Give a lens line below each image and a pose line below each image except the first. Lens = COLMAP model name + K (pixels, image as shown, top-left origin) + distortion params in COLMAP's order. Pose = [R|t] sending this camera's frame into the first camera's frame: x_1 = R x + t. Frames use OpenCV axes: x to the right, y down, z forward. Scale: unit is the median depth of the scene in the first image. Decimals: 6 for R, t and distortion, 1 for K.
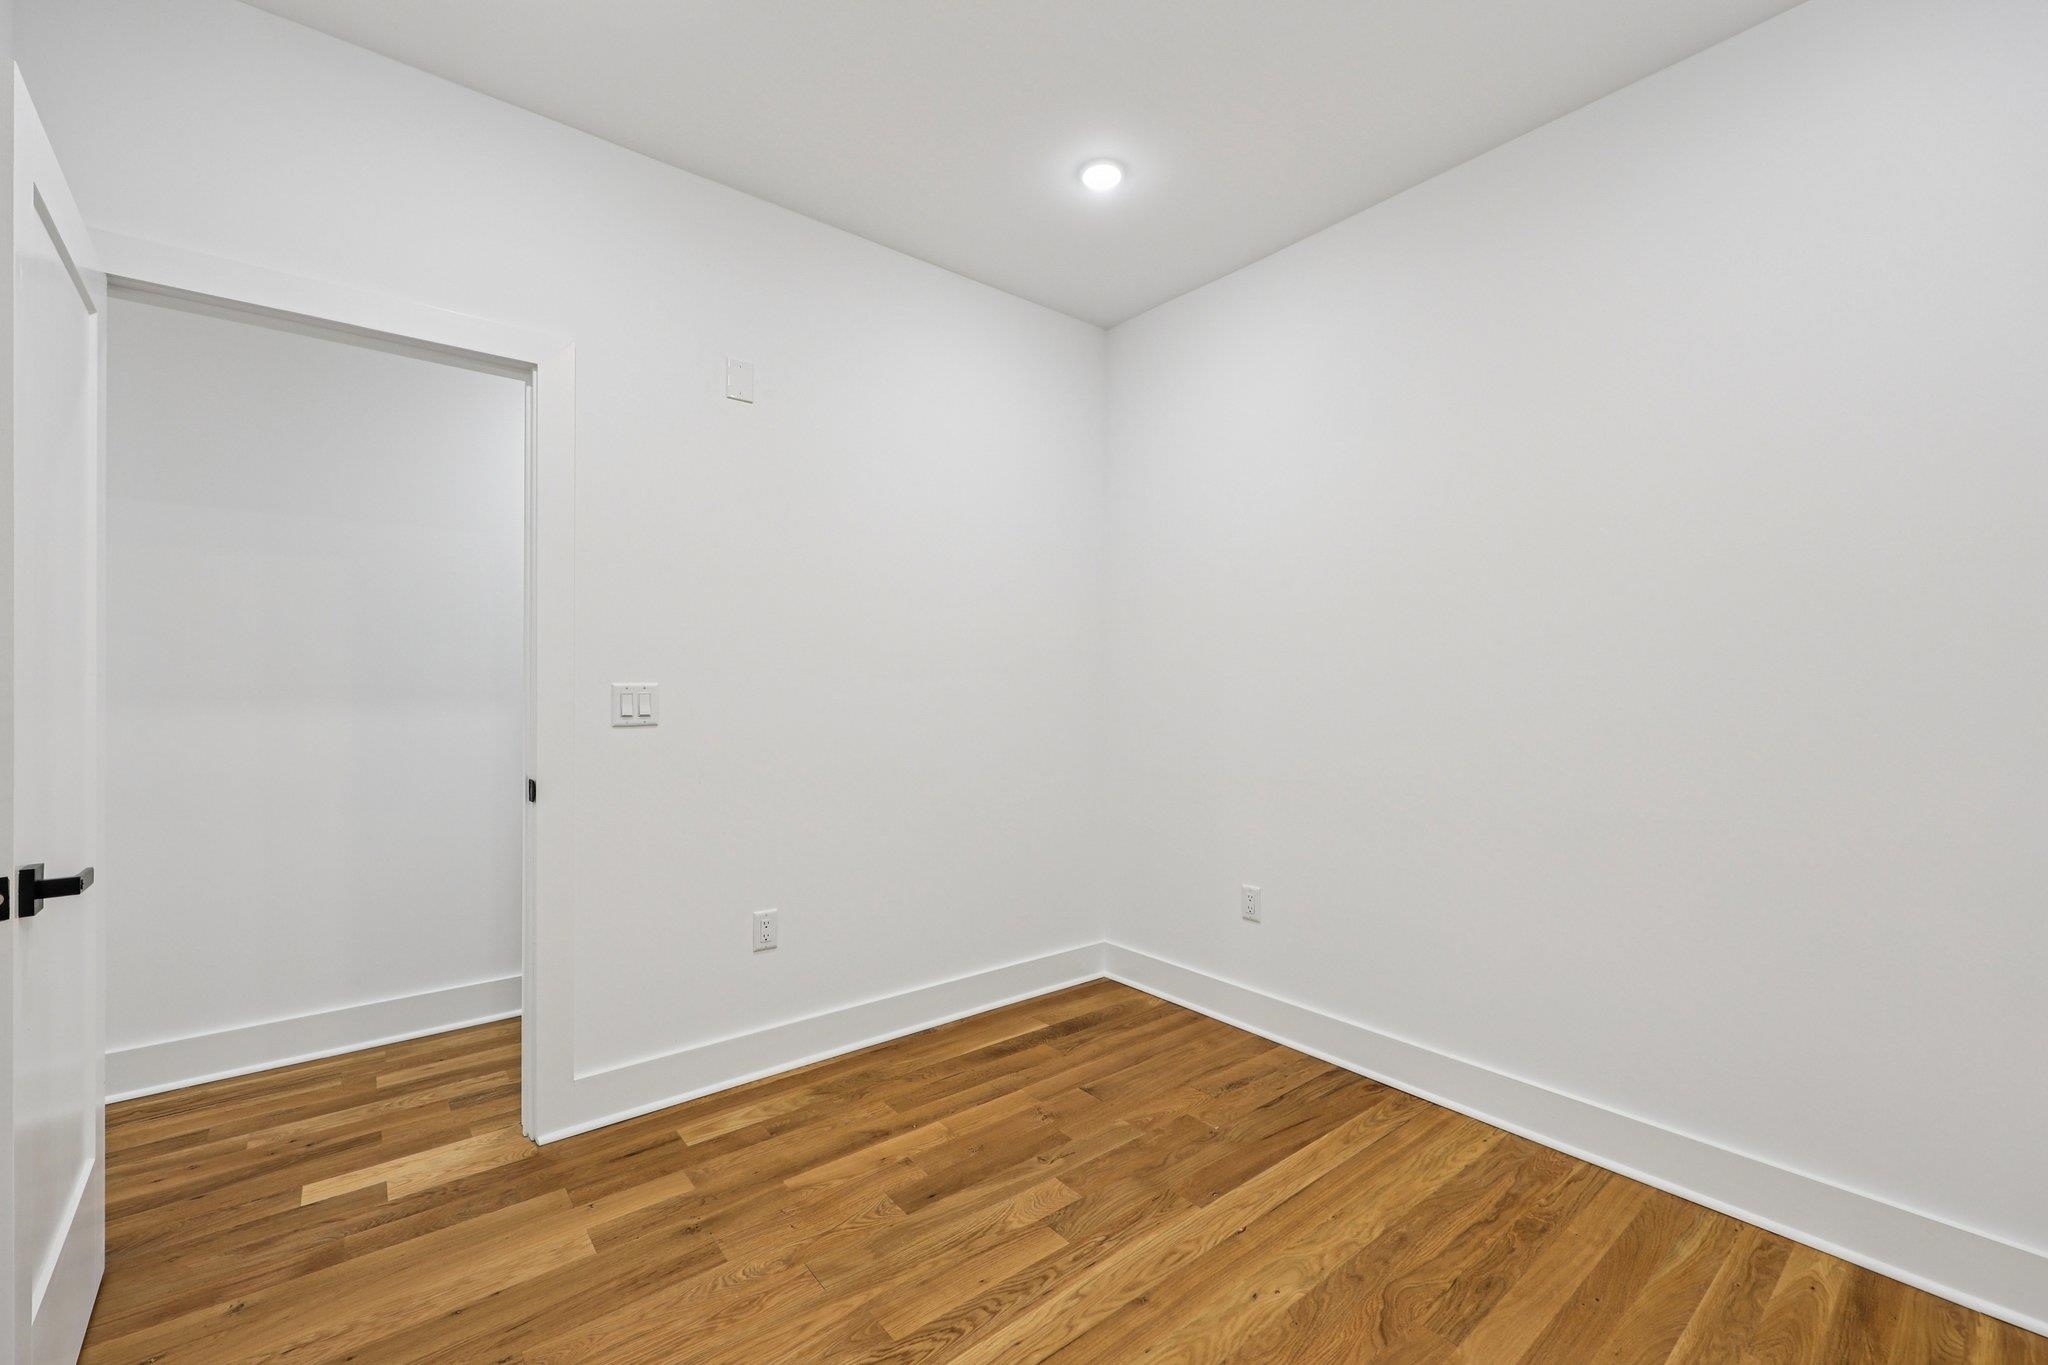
lens RADIAL K [[836.8, 0, 1024.7], [0, 836.8, 672.9], [0, 0, 1]] dist [0.002254, 0.000894]
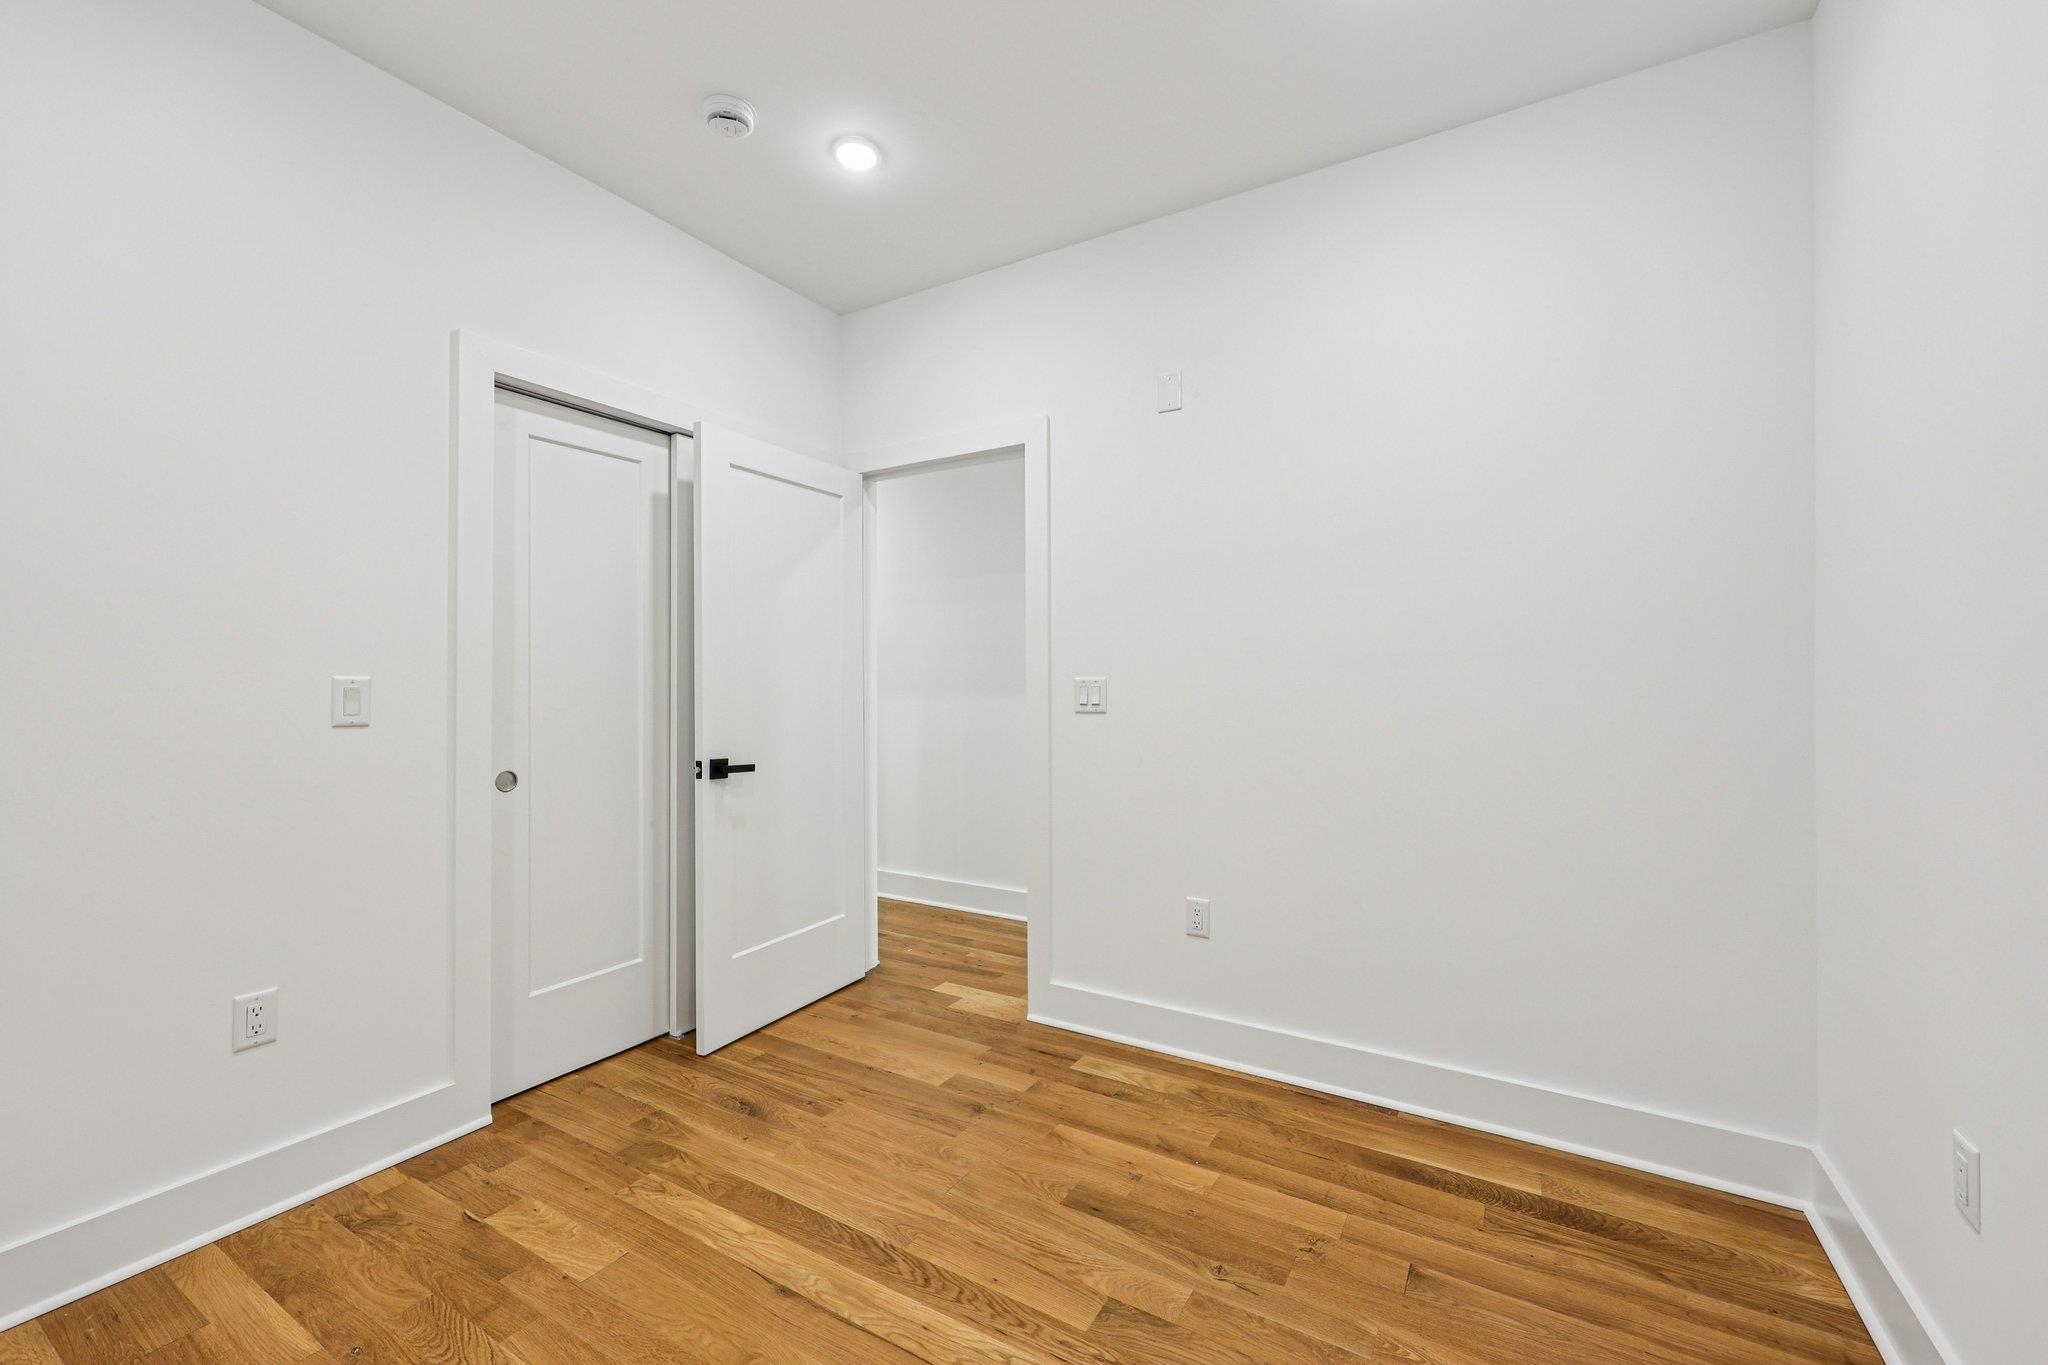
lens RADIAL K [[827.2, 0, 1021.7], [0, 827.2, 697.2], [0, 0, 1]] dist [0.000453, 0.000606]
pose [[0.347595, 0.014760, -0.937529, 0.650946], [0.013470, 0.999694, 0.020733, 0.015919], [0.937548, -0.019836, 0.347290, 0.532092]]
